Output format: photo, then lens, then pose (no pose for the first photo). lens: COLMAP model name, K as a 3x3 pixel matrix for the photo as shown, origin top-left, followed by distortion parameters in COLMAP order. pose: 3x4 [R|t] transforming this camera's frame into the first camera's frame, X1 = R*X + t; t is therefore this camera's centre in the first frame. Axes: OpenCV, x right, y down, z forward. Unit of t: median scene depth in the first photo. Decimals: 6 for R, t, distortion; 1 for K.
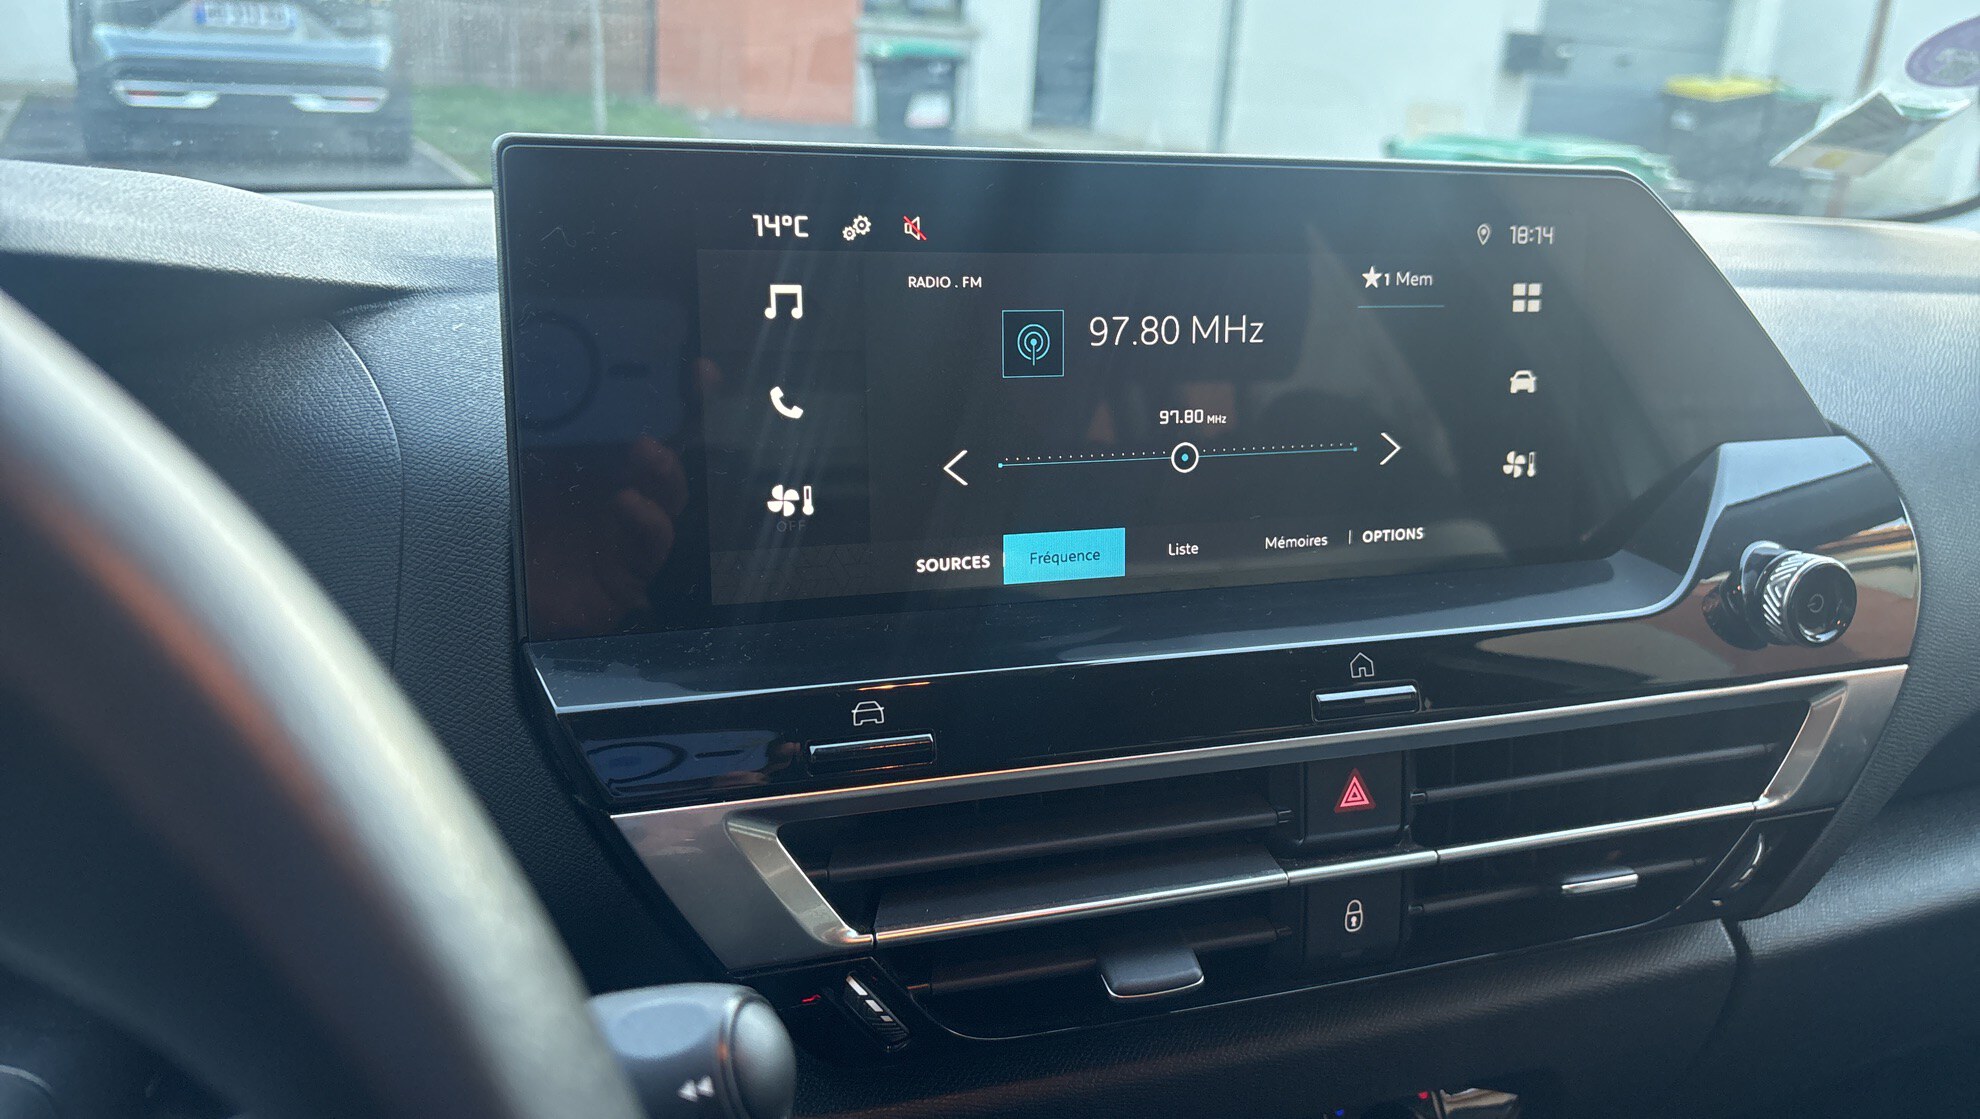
lens RADIAL K [[1514.7, 0, 985.0], [0, 1514.7, 566.5], [0, 0, 1]] dist [0.053530, -0.078178]
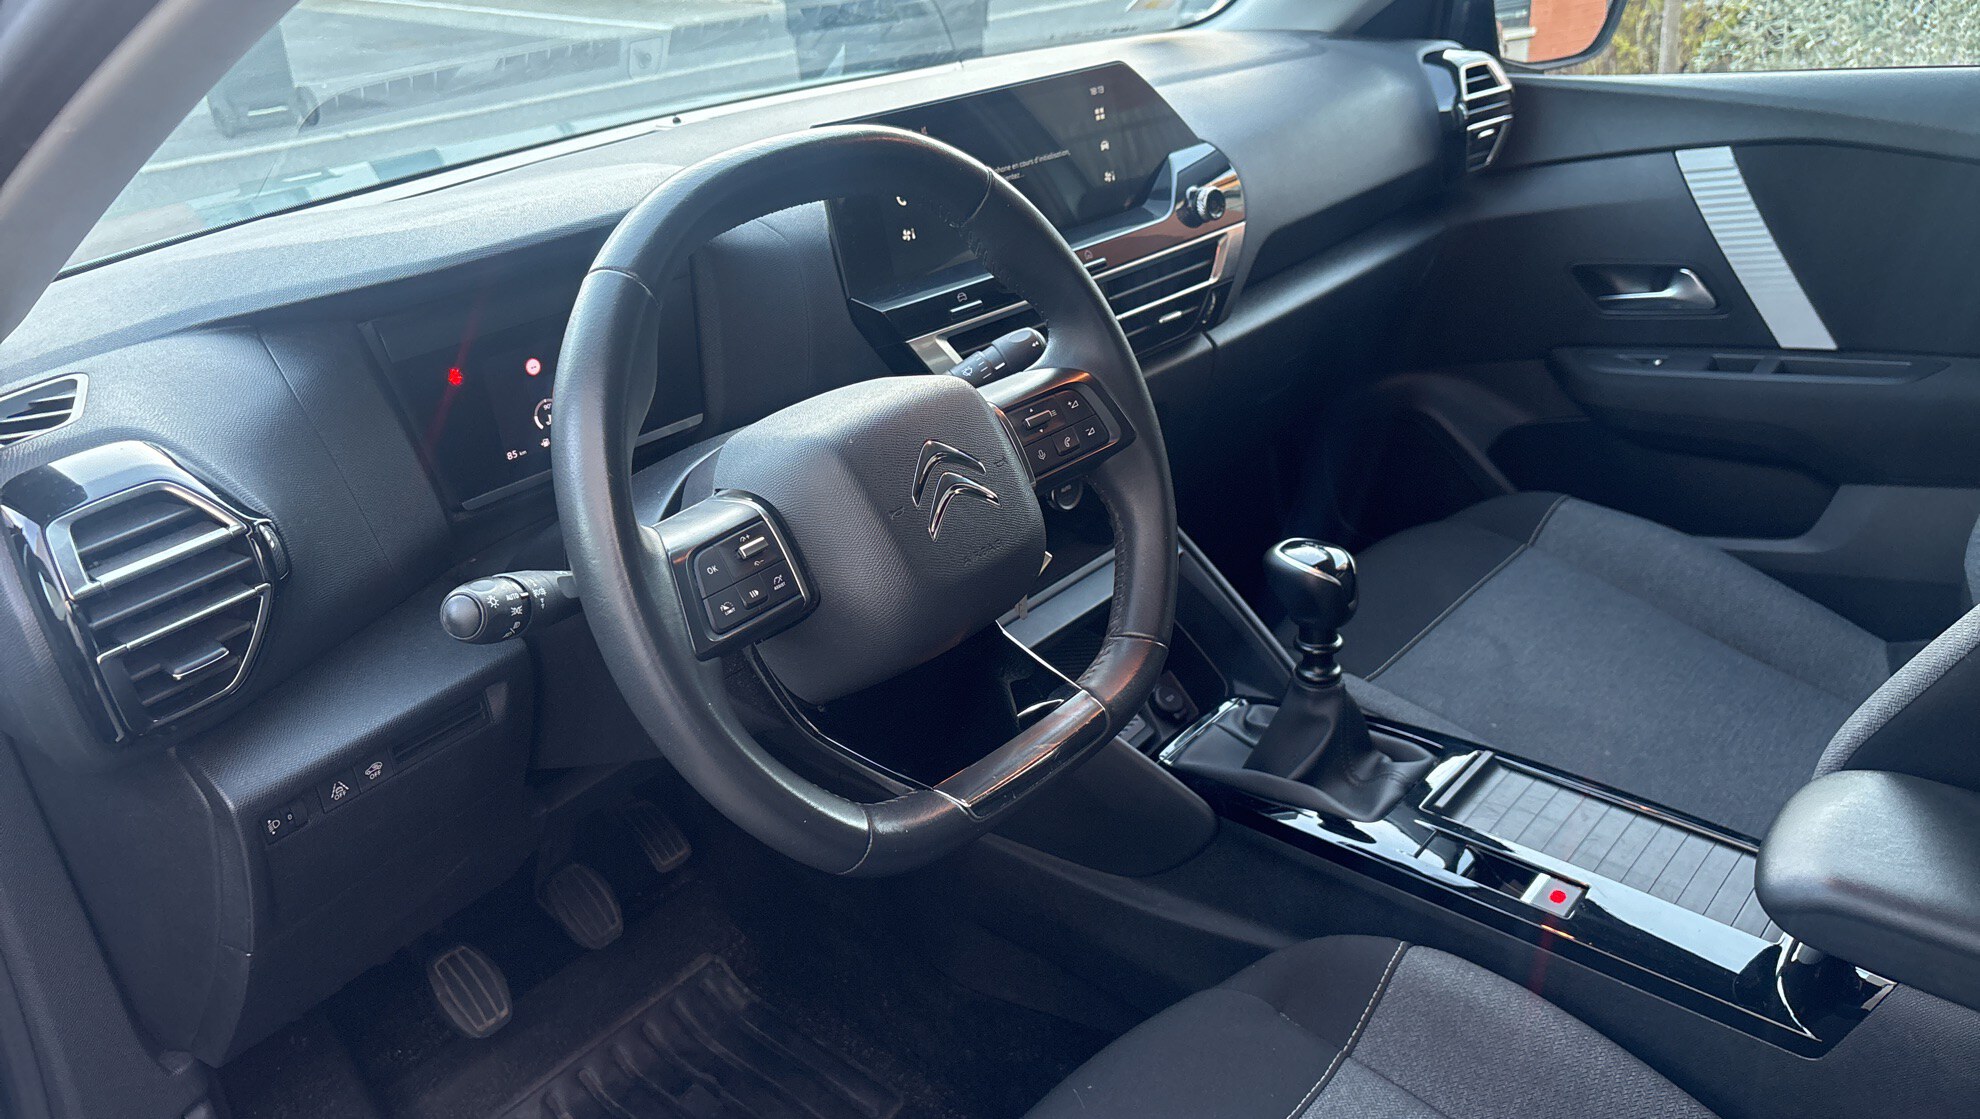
lens RADIAL K [[1505.8, 0, 998.6], [0, 1505.8, 526.2], [0, 0, 1]] dist [0.054999, -0.082266]
pose [[0.897191, -0.272332, 0.347683, -0.919117], [0.232154, 0.960525, 0.153284, 0.072611], [-0.375703, -0.056809, 0.924997, -1.427331]]
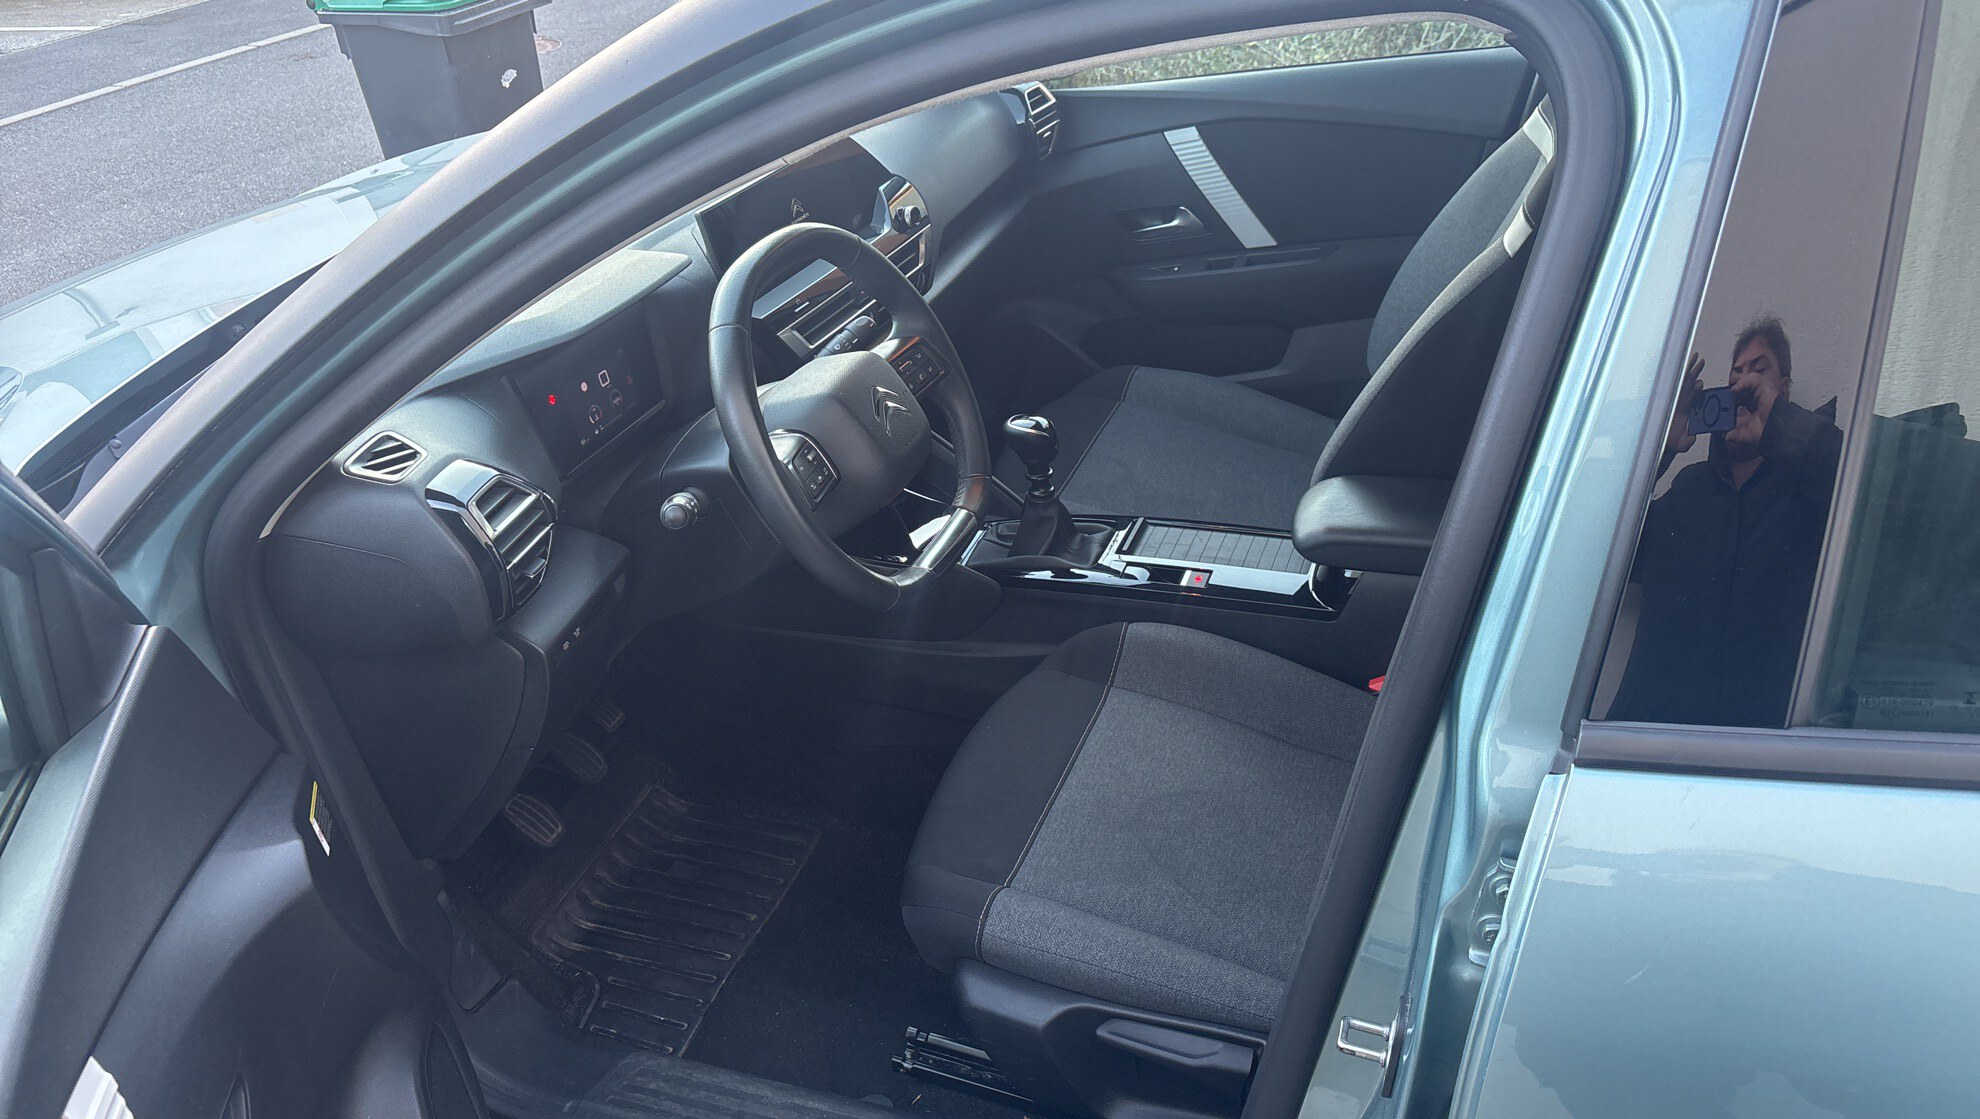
lens RADIAL K [[1505.8, 0, 998.6], [0, 1505.8, 526.2], [0, 0, 1]] dist [0.054999, -0.082266]
pose [[0.685355, -0.449139, 0.573204, -2.129374], [0.348145, 0.893448, 0.283807, -0.319384], [-0.639597, 0.005050, 0.768694, -2.433734]]
